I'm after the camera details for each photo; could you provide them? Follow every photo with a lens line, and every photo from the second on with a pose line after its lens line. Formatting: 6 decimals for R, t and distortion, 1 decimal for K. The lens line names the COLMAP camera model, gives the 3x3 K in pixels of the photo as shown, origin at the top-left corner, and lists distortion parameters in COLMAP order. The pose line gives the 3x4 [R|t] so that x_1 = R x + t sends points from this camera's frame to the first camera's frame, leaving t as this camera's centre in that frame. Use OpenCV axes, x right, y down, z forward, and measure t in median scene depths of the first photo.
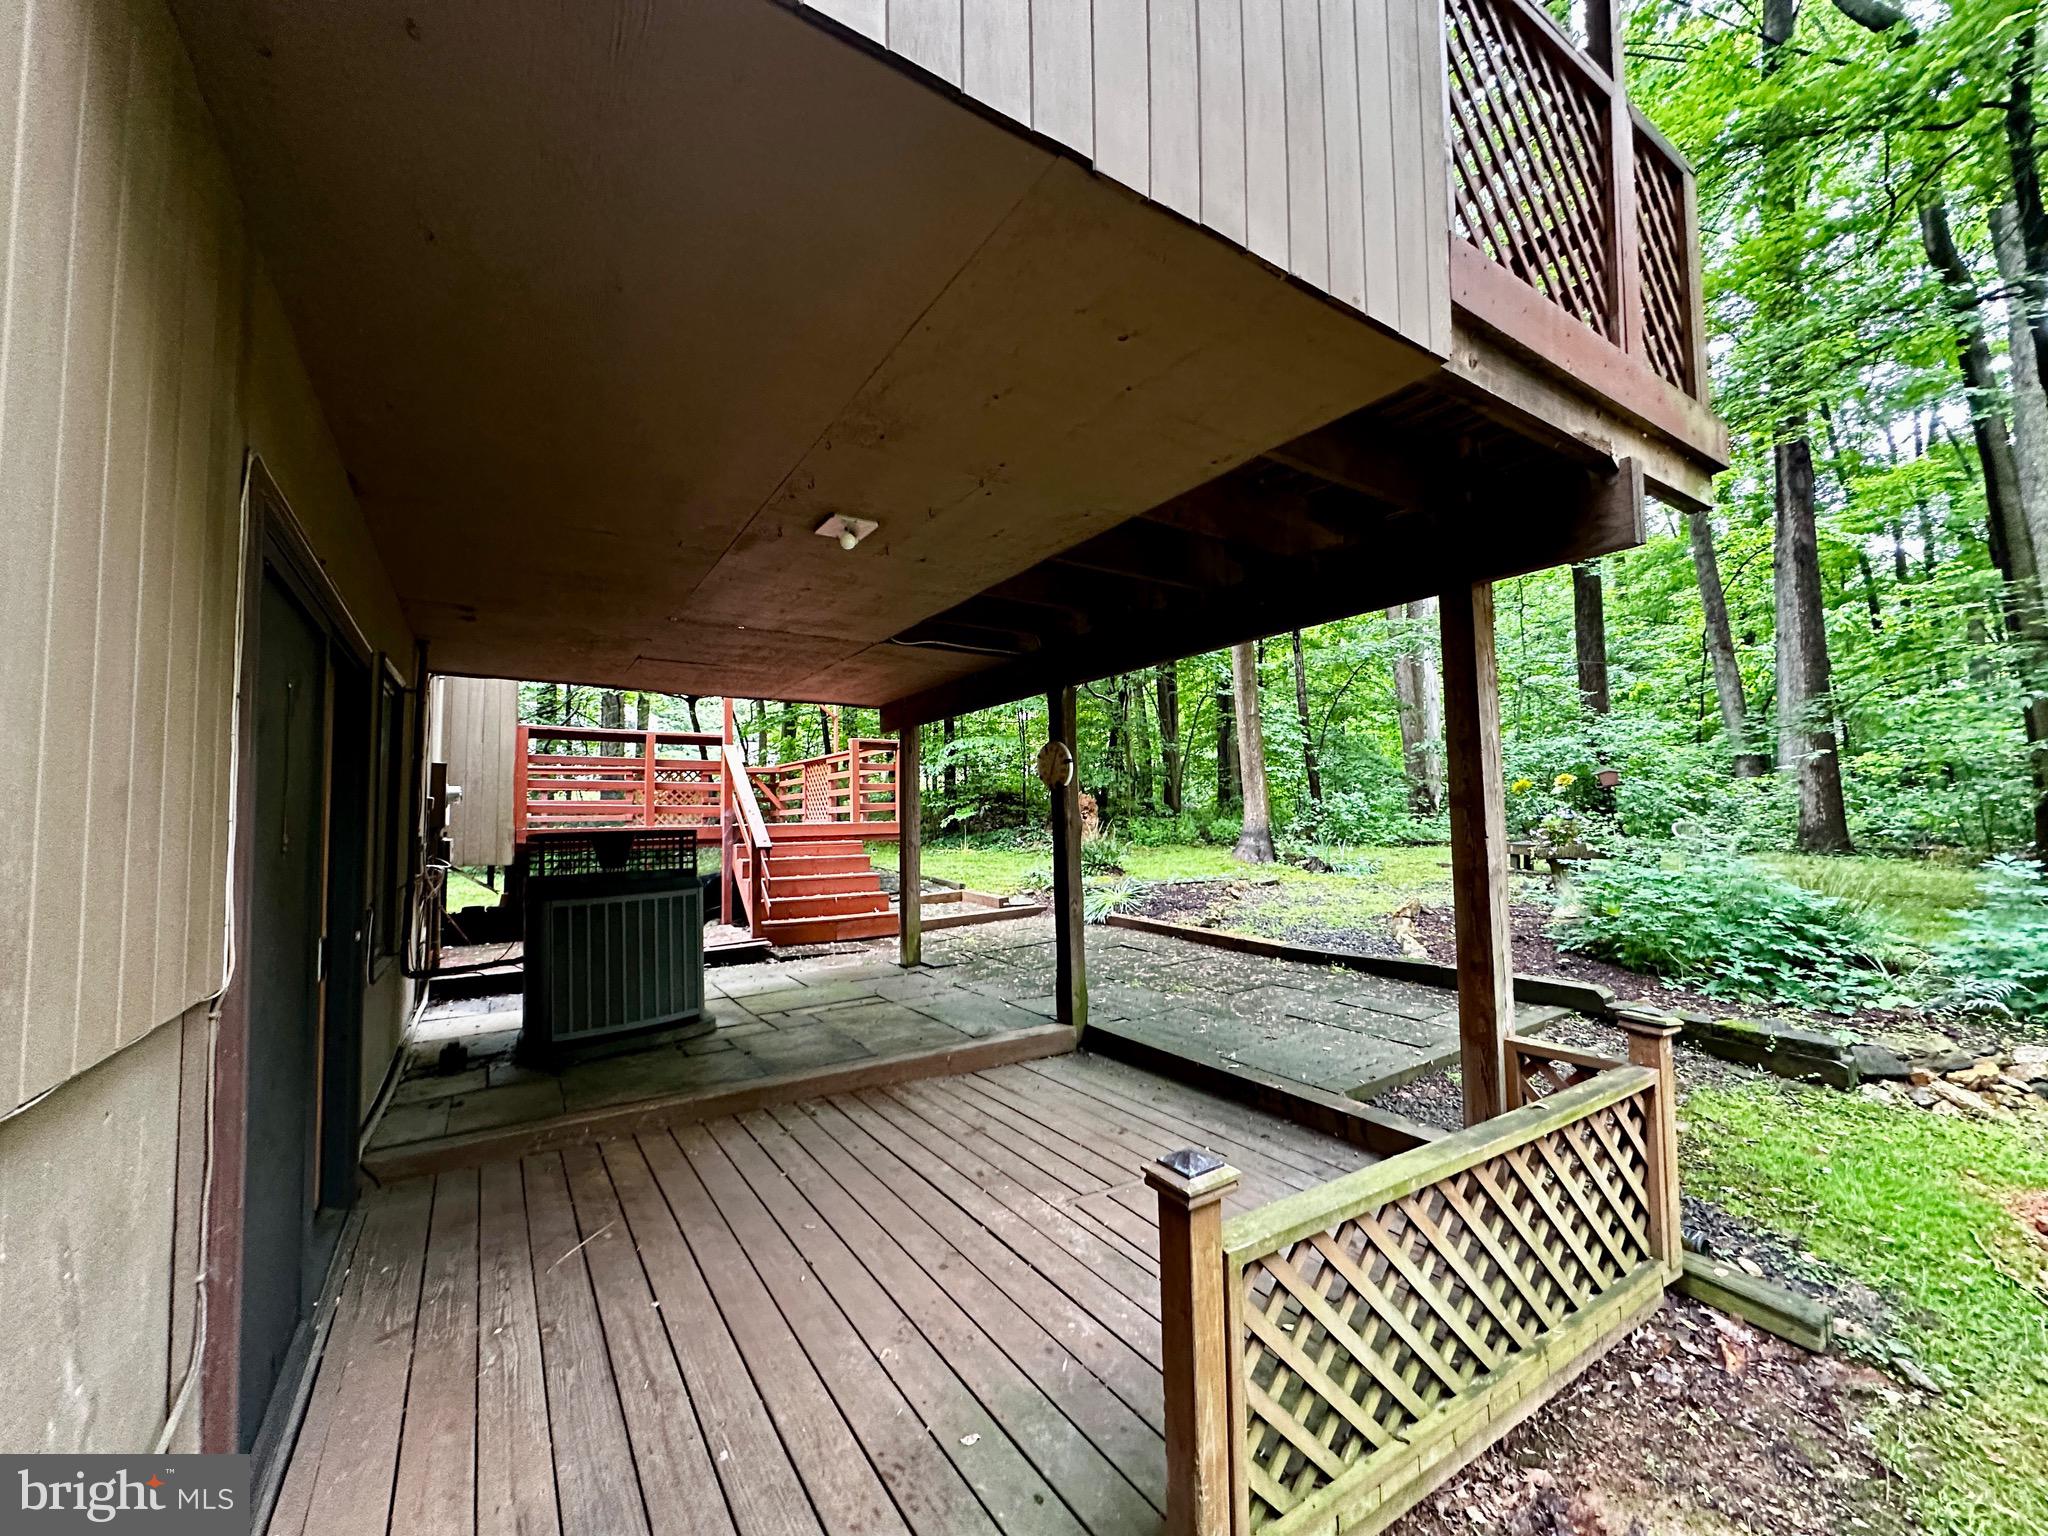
lens RADIAL K [[812.6, 0, 1022.1], [0, 812.6, 765.0], [0, 0, 1]] dist [-0.007526, 0.000486]
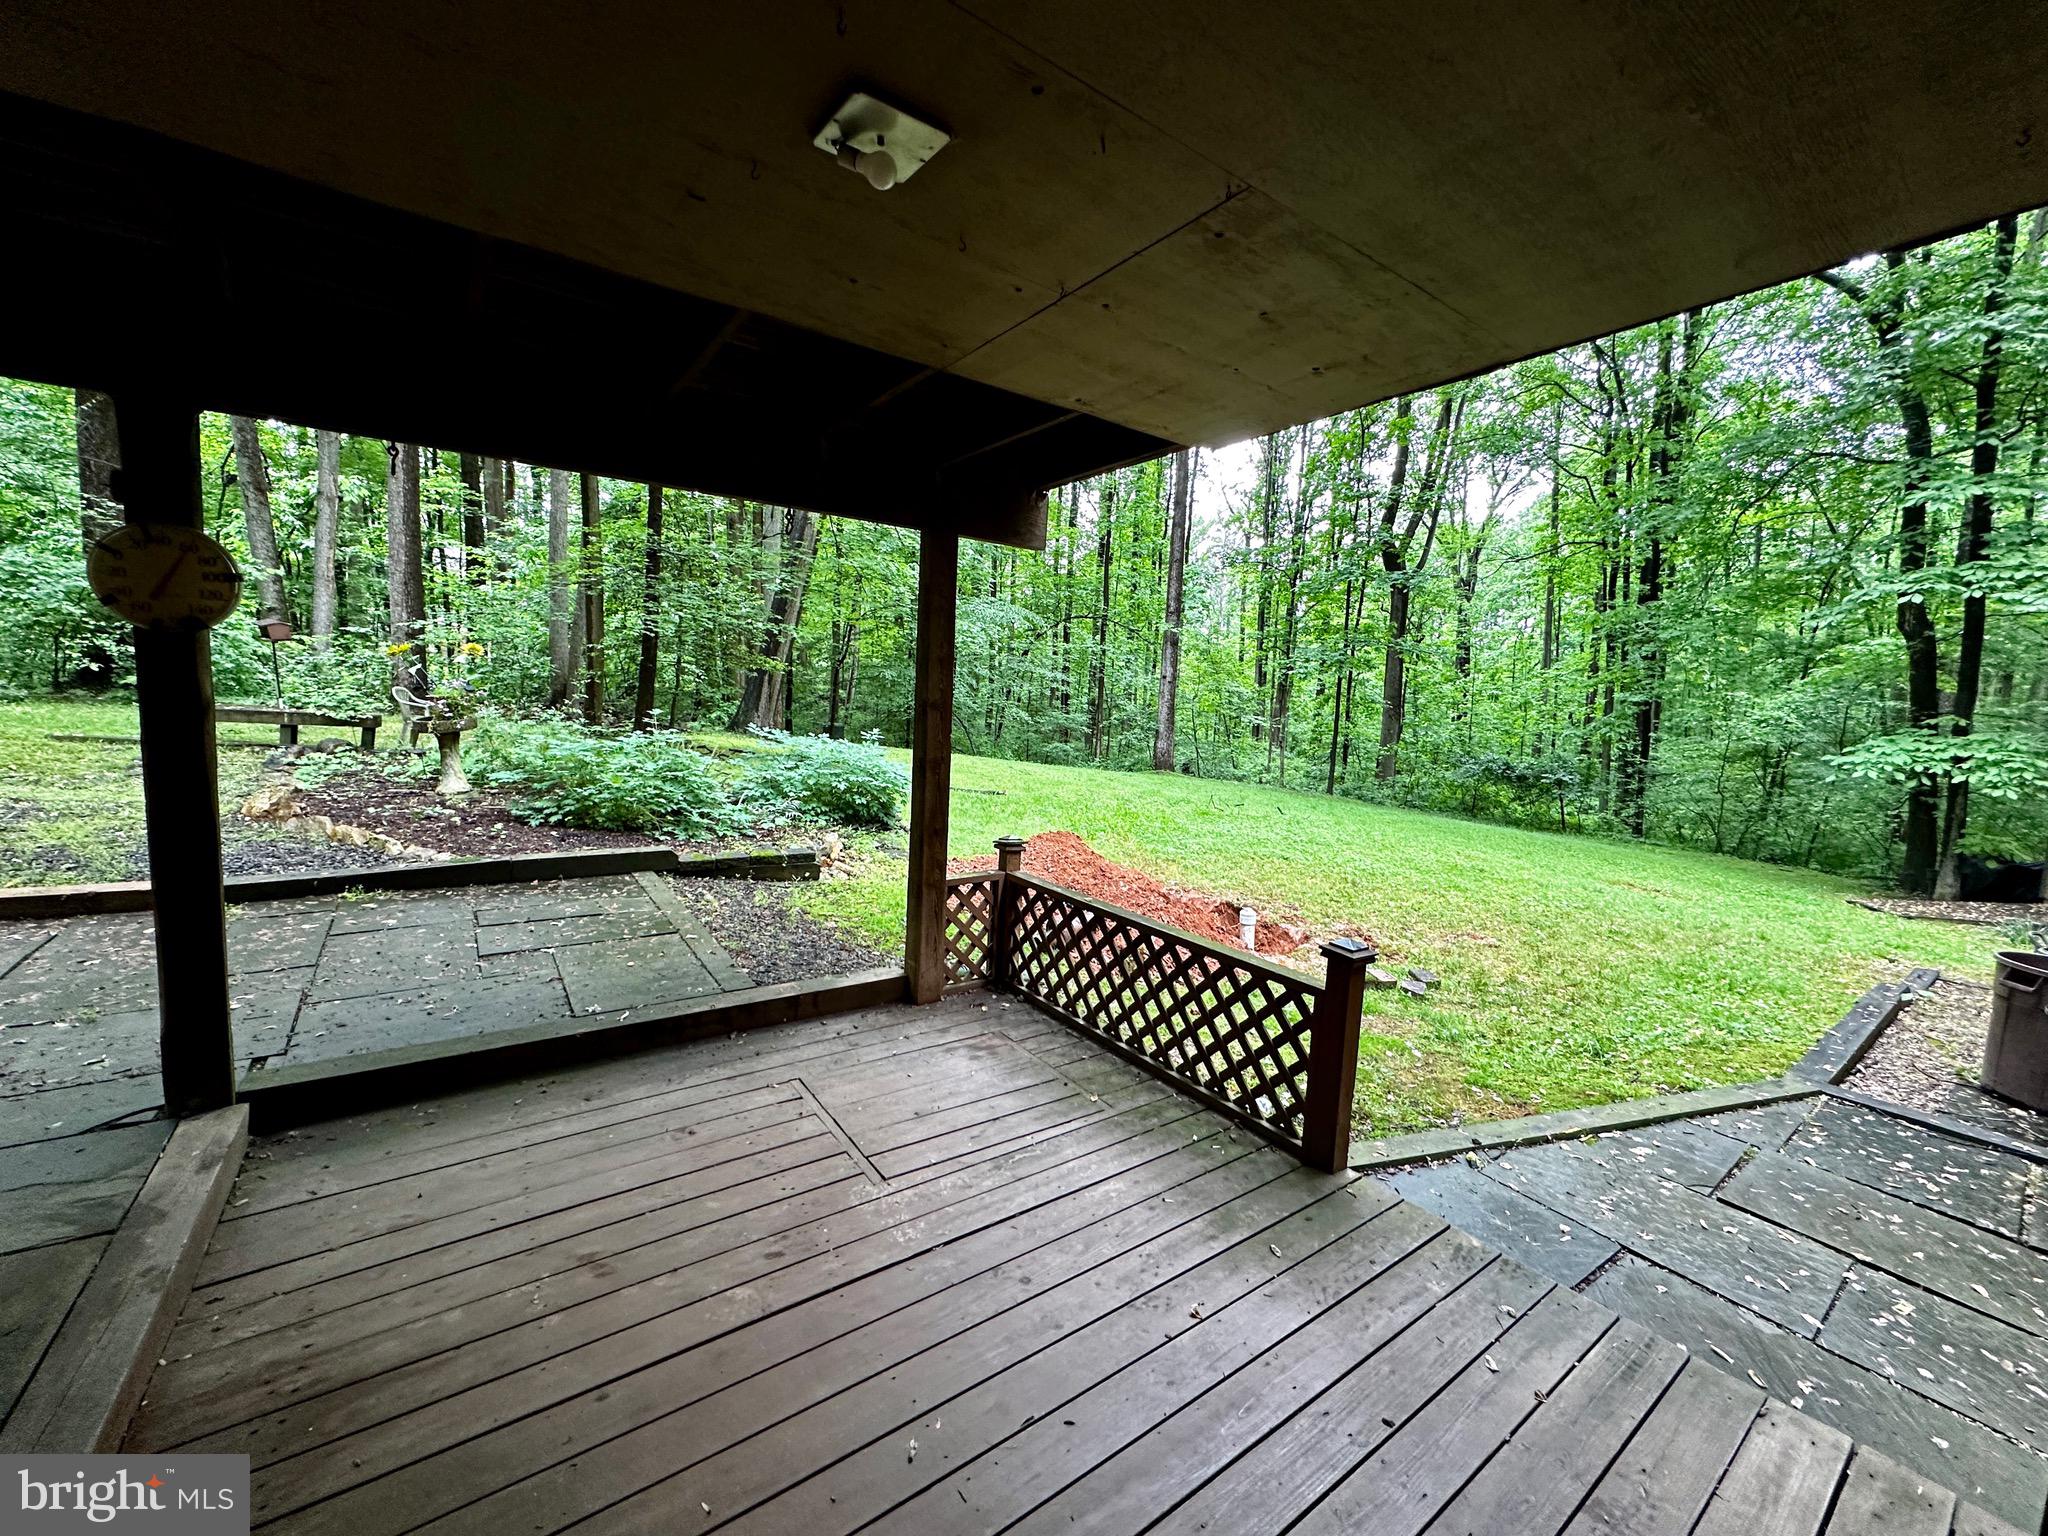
lens RADIAL K [[812.6, 0, 1022.1], [0, 812.6, 765.0], [0, 0, 1]] dist [-0.007526, 0.000486]
pose [[-0.046022, -0.076693, 0.995992, -0.601889], [-0.111319, 0.991232, 0.071183, 0.025241], [-0.992719, -0.107597, -0.054155, 0.753615]]
